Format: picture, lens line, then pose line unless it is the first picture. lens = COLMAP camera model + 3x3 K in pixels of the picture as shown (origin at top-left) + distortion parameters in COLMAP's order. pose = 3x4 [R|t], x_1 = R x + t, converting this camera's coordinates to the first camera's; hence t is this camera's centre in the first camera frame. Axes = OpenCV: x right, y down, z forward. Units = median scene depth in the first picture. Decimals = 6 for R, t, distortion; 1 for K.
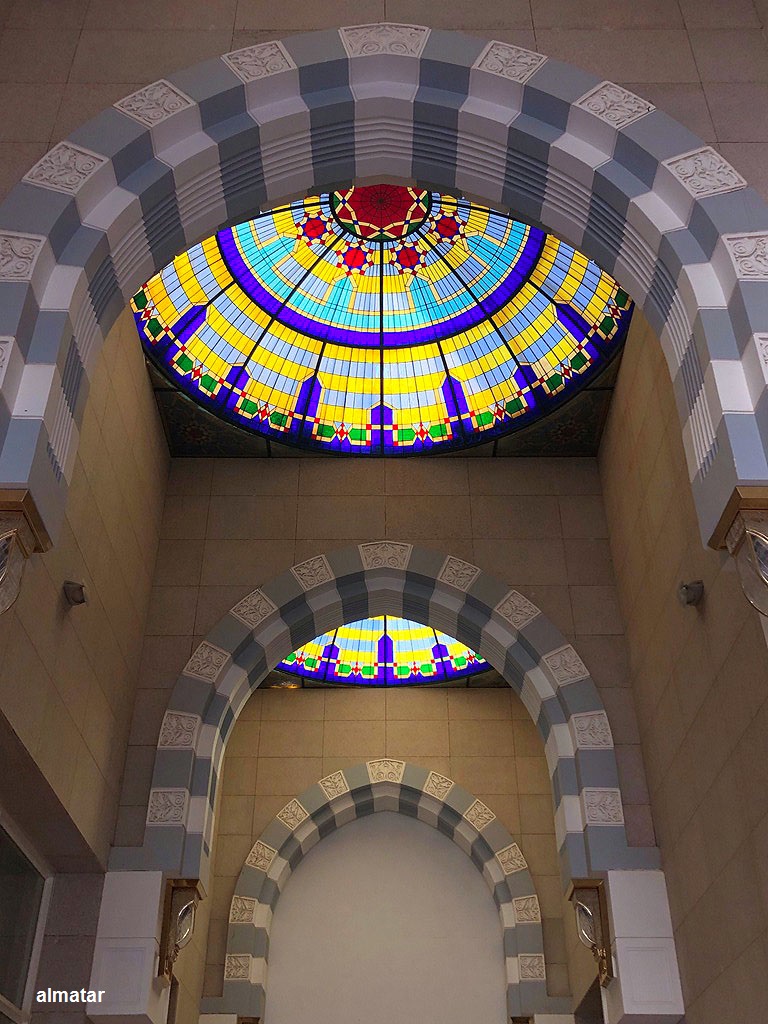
lens RADIAL K [[1069.2, 0, 389.3], [0, 1069.2, 518.9], [0, 0, 1]] dist [0.027320, 0.000000]
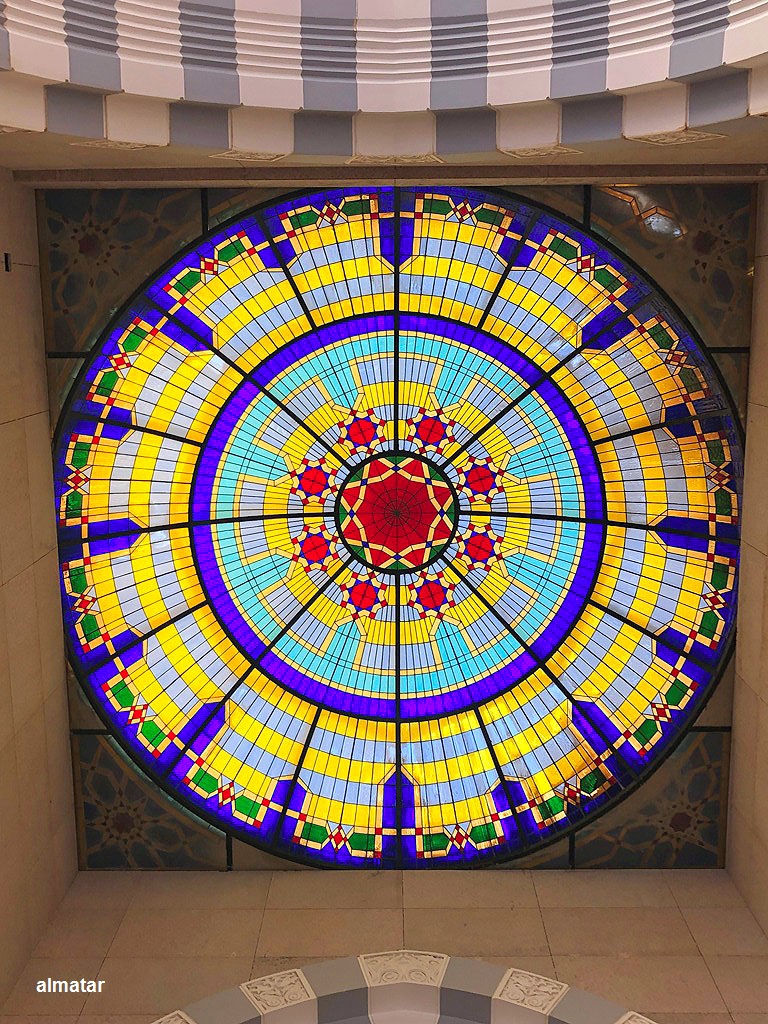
lens RADIAL K [[1069.2, 0, 376.1], [0, 1069.2, 510.4], [0, 0, 1]] dist [0.027320, 0.000000]
pose [[0.999613, -0.007666, -0.026729, -0.001701], [-0.014390, 0.679887, -0.733175, 0.287612], [0.023793, 0.733276, 0.679514, 0.417460]]
